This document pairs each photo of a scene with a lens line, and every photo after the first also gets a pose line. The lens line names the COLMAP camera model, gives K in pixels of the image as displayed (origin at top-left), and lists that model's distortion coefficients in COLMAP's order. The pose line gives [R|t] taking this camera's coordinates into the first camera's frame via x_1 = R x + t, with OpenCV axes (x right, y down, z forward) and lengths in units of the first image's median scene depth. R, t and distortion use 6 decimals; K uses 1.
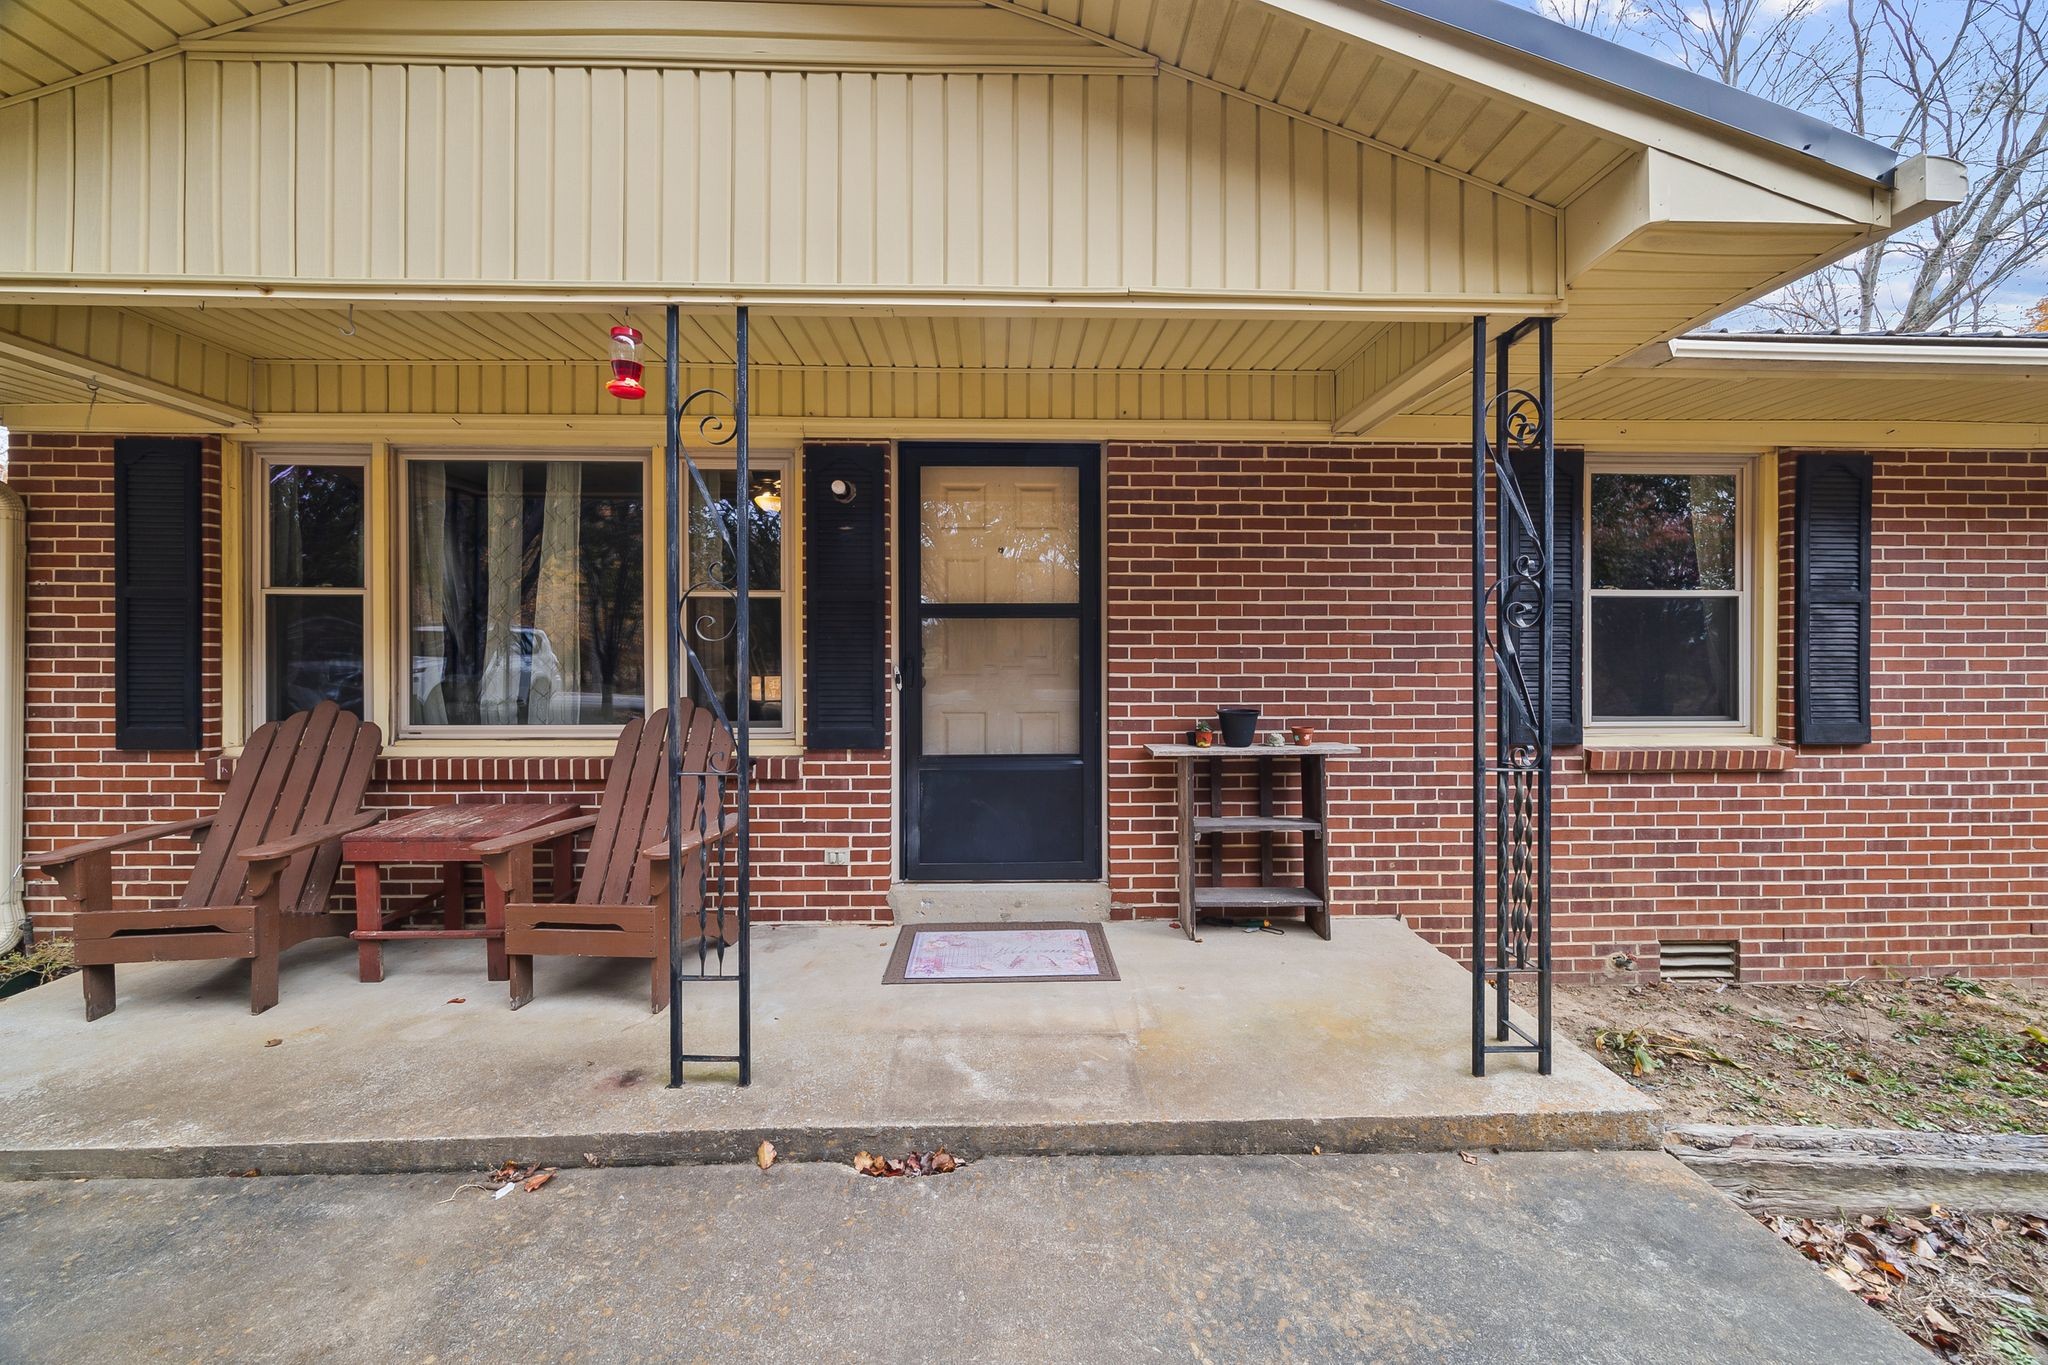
lens RADIAL K [[787.3, 0, 1036.4], [0, 787.3, 669.3], [0, 0, 1]] dist [-0.002701, -0.000620]
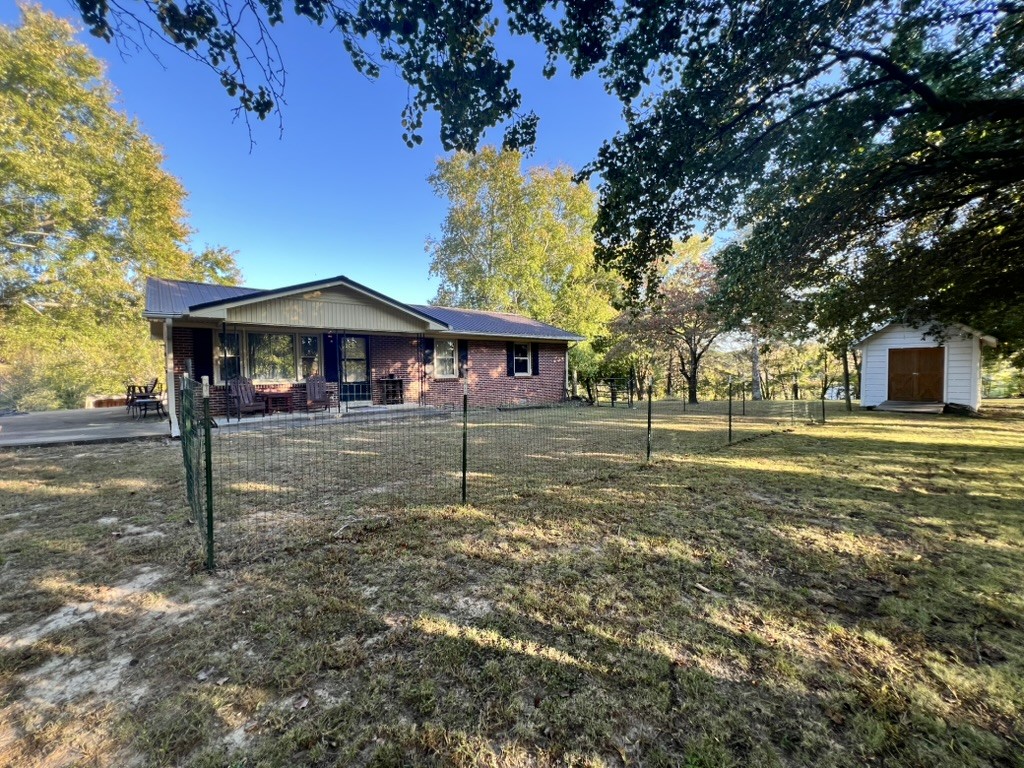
lens RADIAL K [[407.7, 0, 512.2], [0, 407.7, 386.0], [0, 0, 1]] dist [-0.000859, 0.000274]
pose [[0.779778, -0.037038, 0.624959, -1.161164], [0.025031, 0.999295, 0.027990, 0.082568], [-0.625555, -0.006183, 0.780156, -2.495628]]
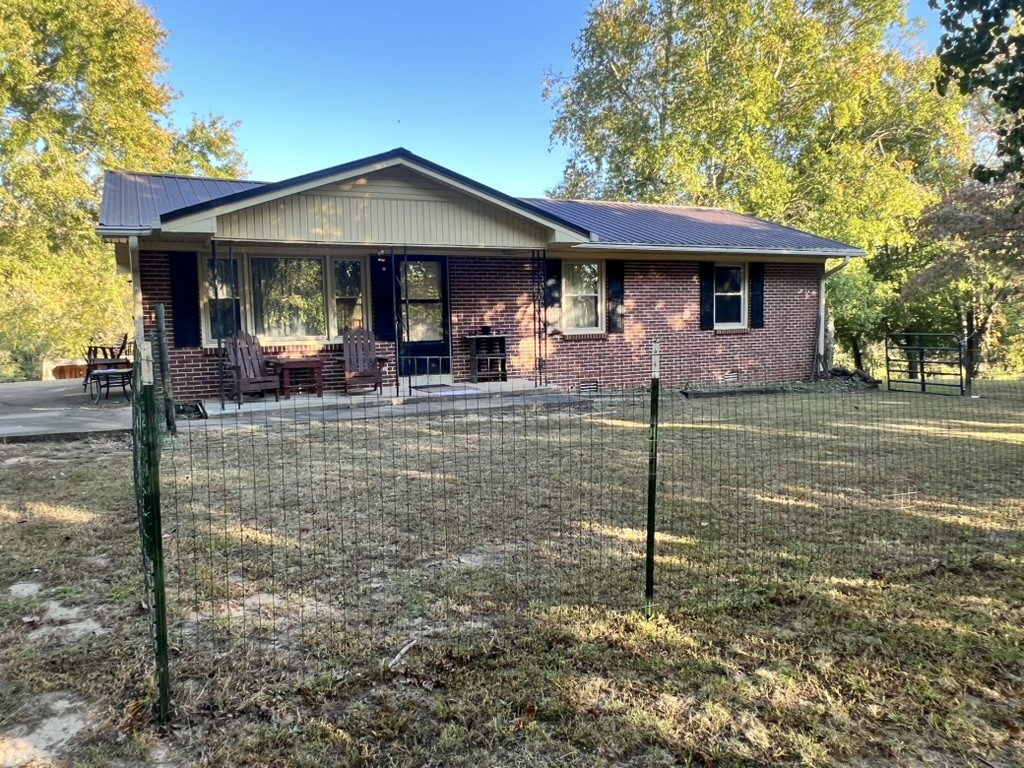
lens RADIAL K [[732.2, 0, 511.4], [0, 732.2, 388.0], [0, 0, 1]] dist [-0.002262, -0.001611]
pose [[0.908726, -0.058392, 0.413289, -1.107911], [0.028098, 0.996478, 0.079009, 0.070092], [-0.416447, -0.060185, 0.907166, -2.305455]]
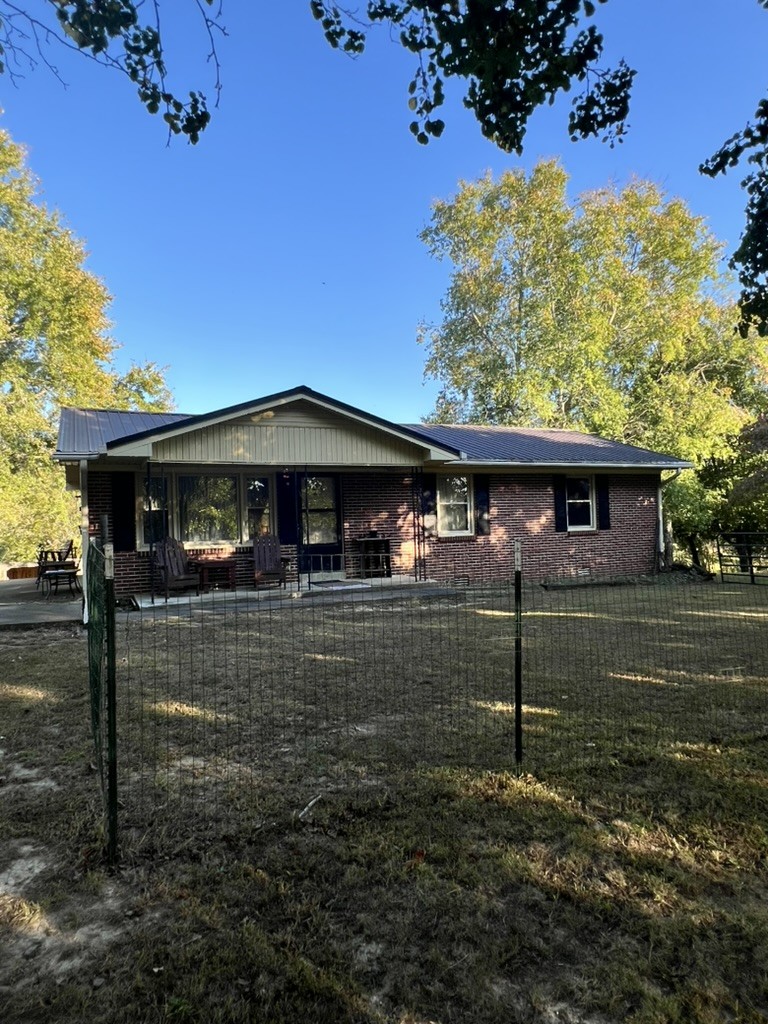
lens RADIAL K [[628.7, 0, 376.2], [0, 628.7, 518.4], [0, 0, 1]] dist [-0.003046, 0.002019]
pose [[0.919392, -0.025619, 0.392508, -1.132979], [0.038827, 0.998914, -0.025746, 0.071969], [-0.391422, 0.038911, 0.919388, -2.341358]]
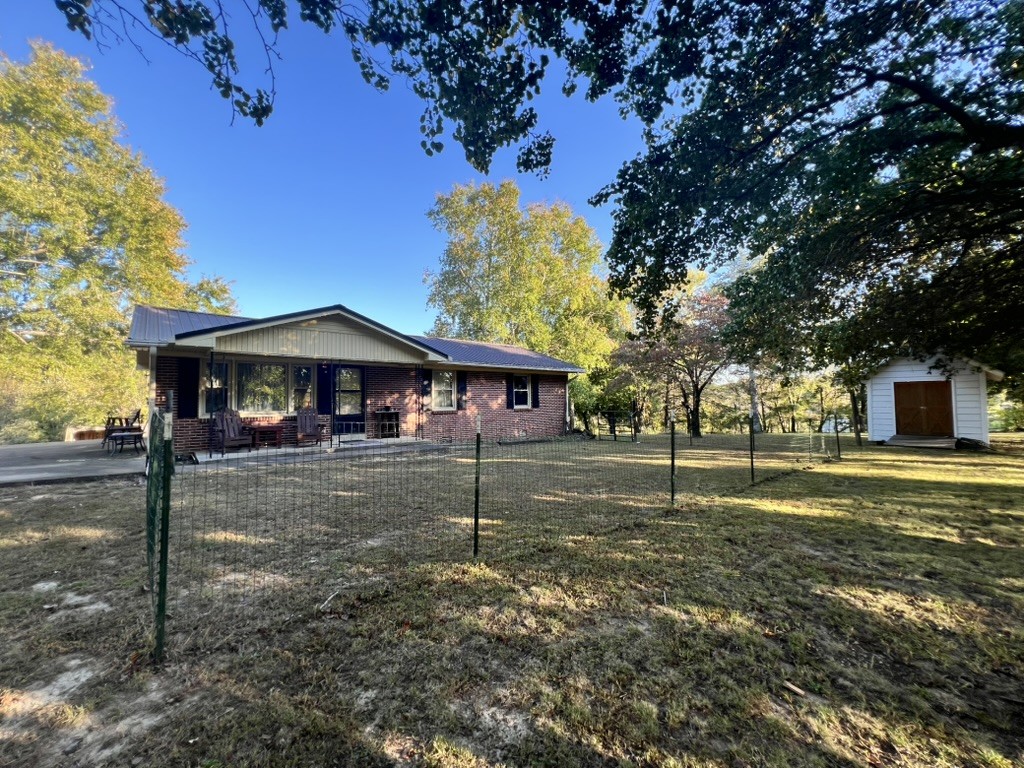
lens RADIAL K [[407.7, 0, 511.8], [0, 407.7, 385.7], [0, 0, 1]] dist [-0.000859, 0.000274]
pose [[0.771226, 0.015251, 0.636379, -1.125201], [0.021518, 0.998517, -0.050008, 0.071976], [-0.636198, 0.052261, 0.769754, -2.354718]]
